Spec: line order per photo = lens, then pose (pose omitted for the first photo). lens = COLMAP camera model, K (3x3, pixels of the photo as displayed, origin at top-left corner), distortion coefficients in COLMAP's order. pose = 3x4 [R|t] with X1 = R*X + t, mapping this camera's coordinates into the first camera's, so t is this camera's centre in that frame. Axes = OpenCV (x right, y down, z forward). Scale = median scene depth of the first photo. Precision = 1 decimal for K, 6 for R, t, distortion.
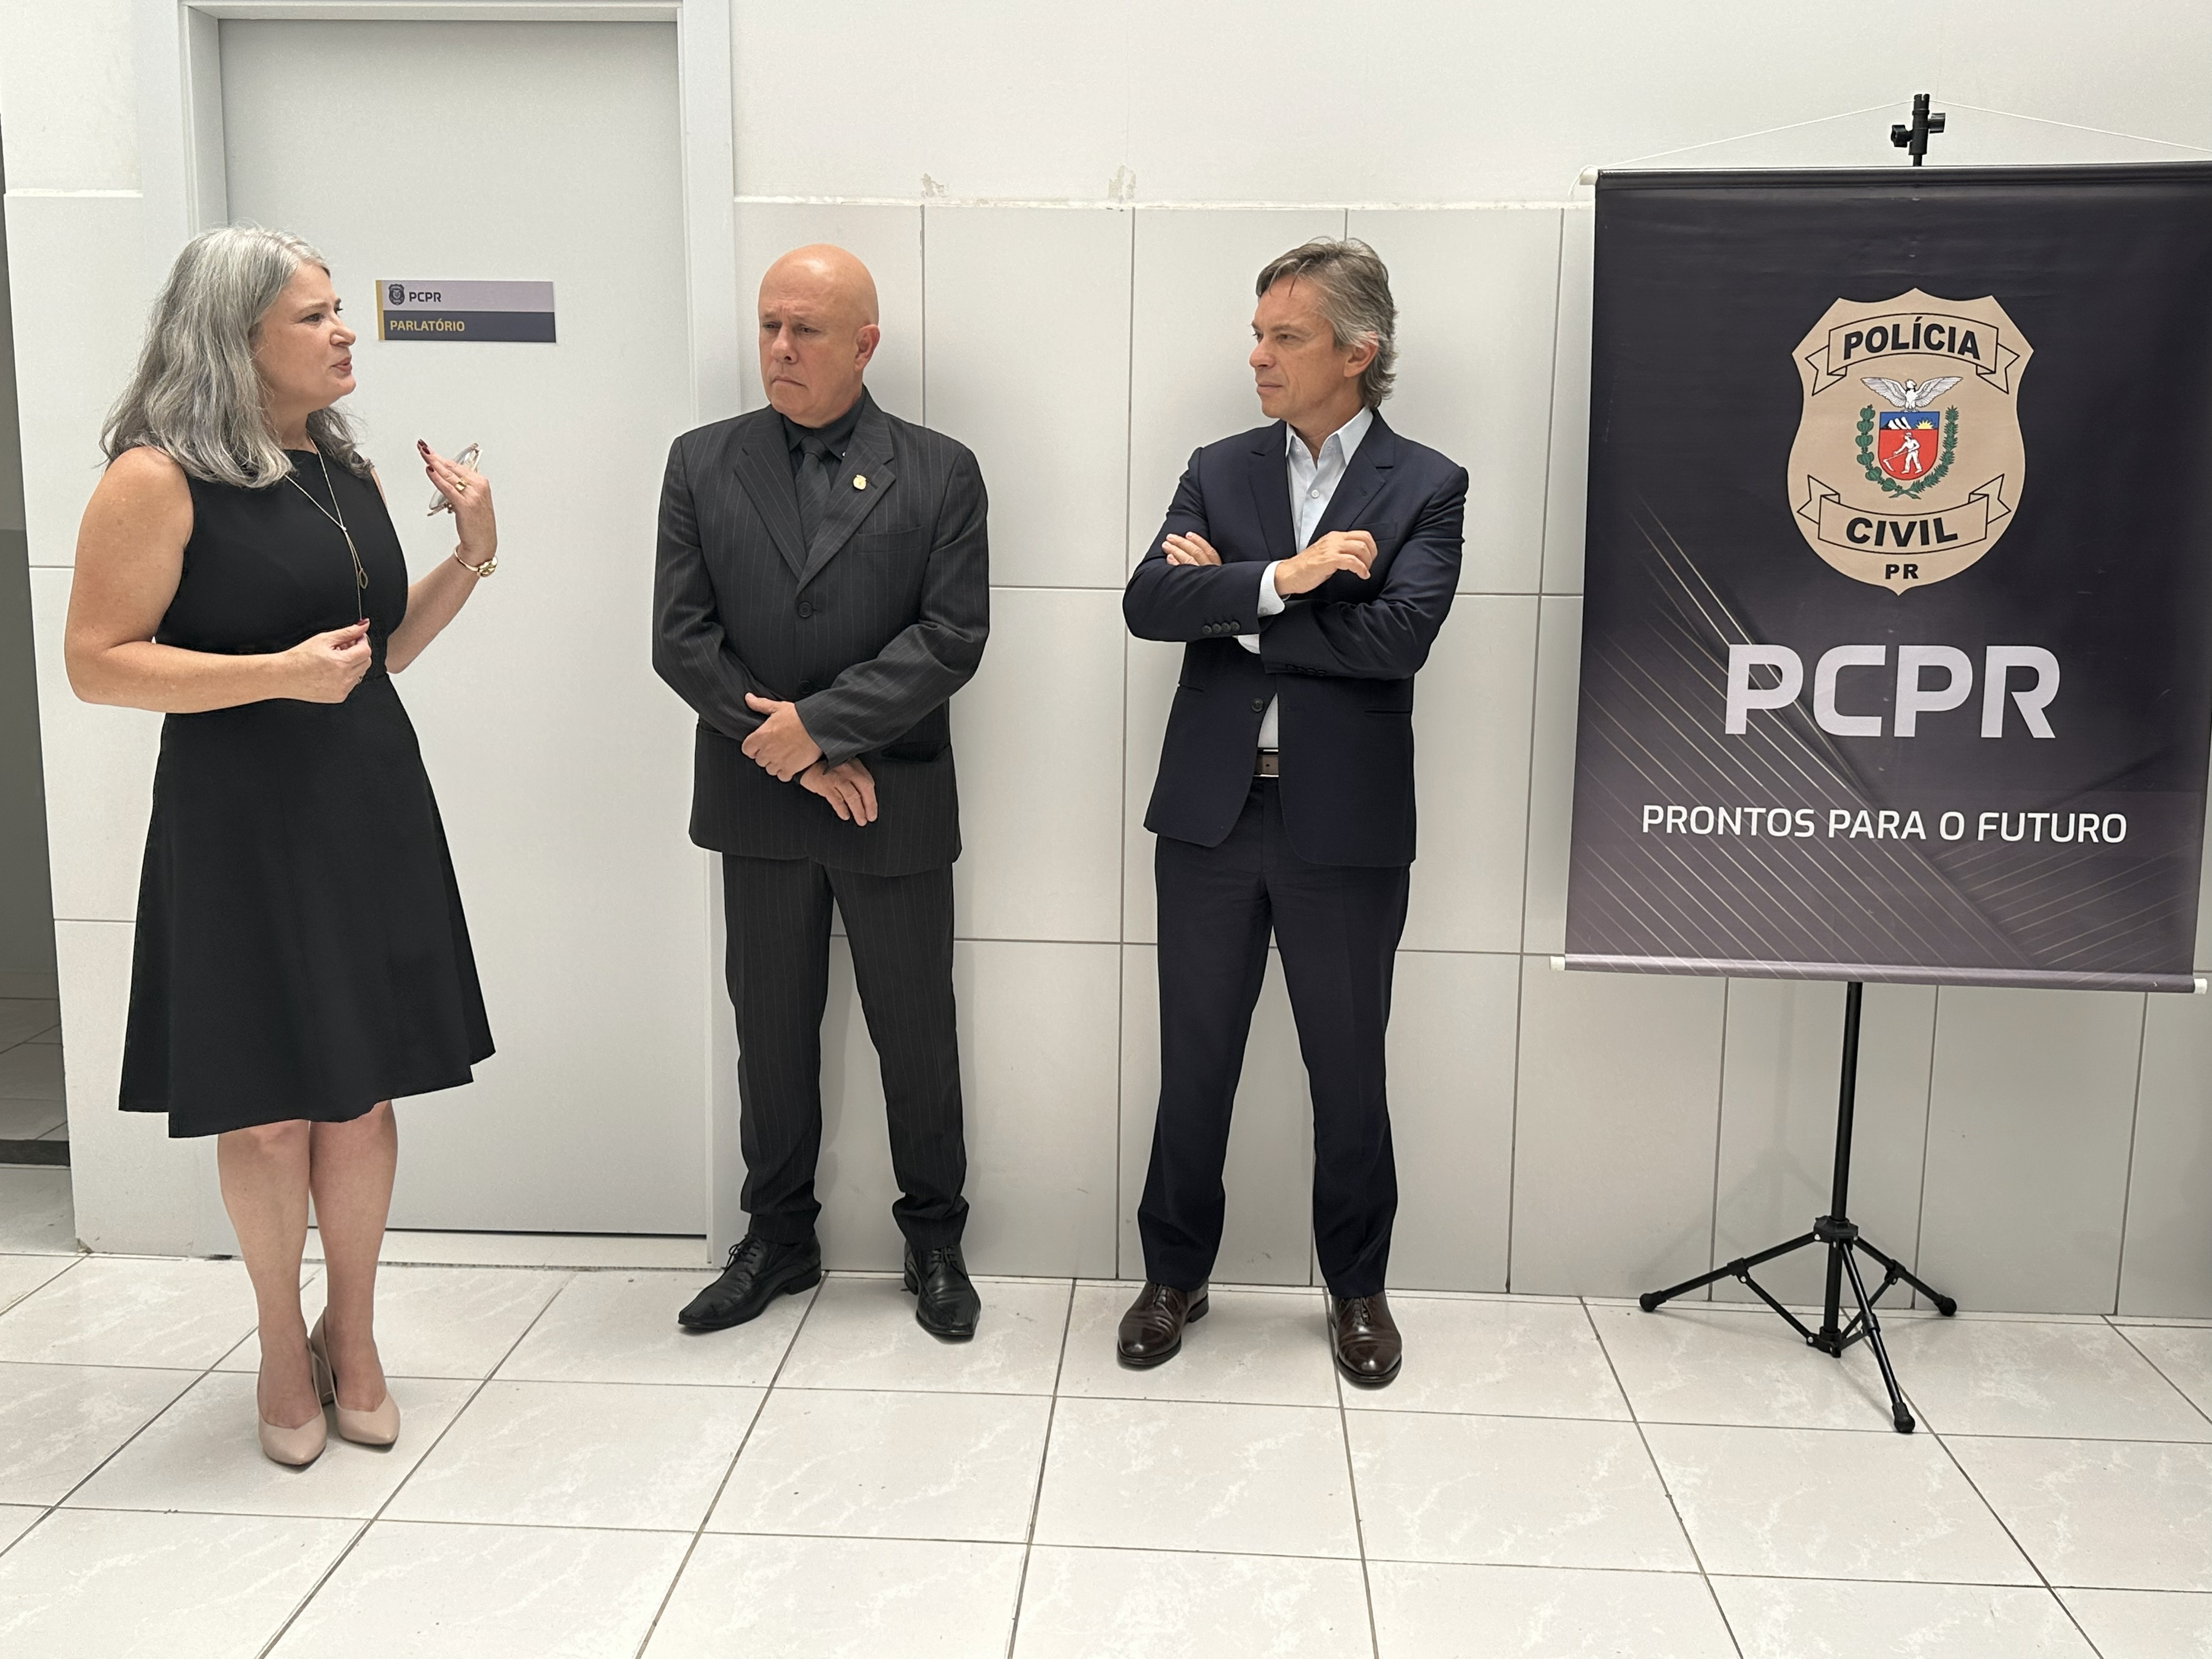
lens RADIAL K [[2127.9, 0, 1090.2], [0, 2127.9, 790.8], [0, 0, 1]] dist [0.032221, 0.000000]
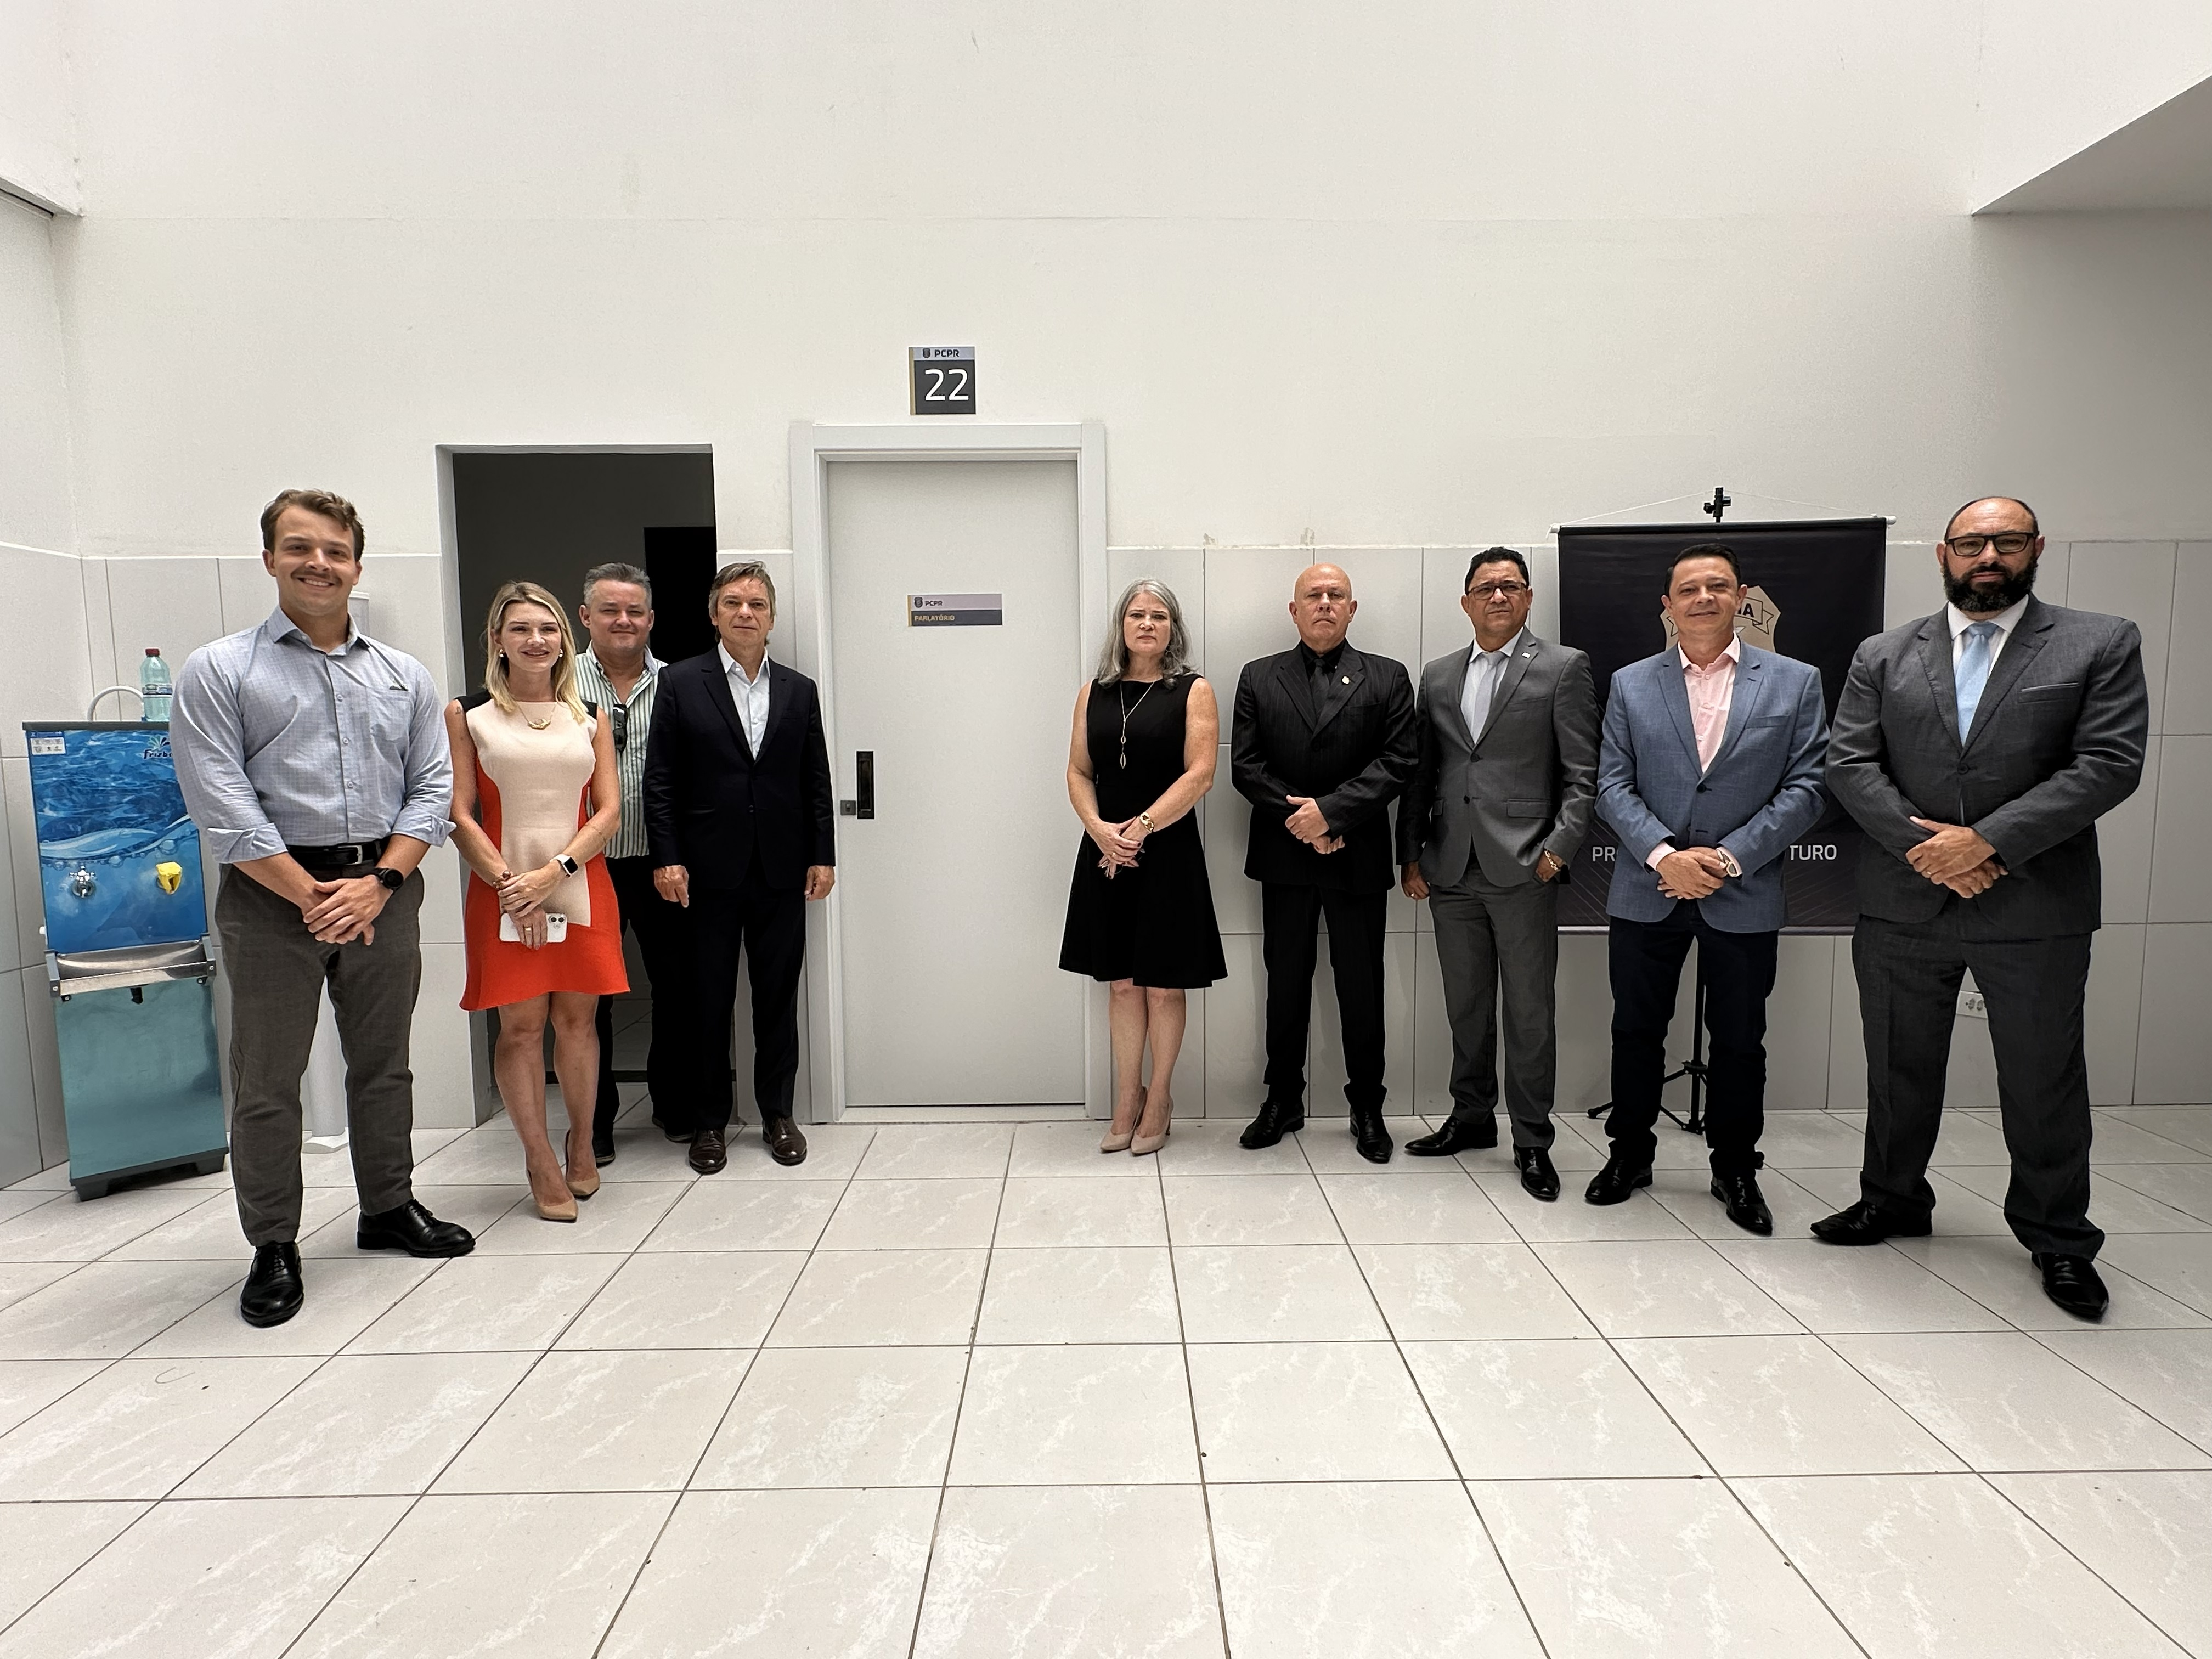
lens RADIAL K [[1088.8, 0, 1082.8], [0, 1088.8, 792.7], [0, 0, 1]] dist [-0.001553, 0.000586]
pose [[0.997299, -0.030129, 0.066981, -0.272795], [0.034595, 0.997184, -0.066544, 0.005679], [-0.064787, 0.068682, 0.995533, 0.048287]]
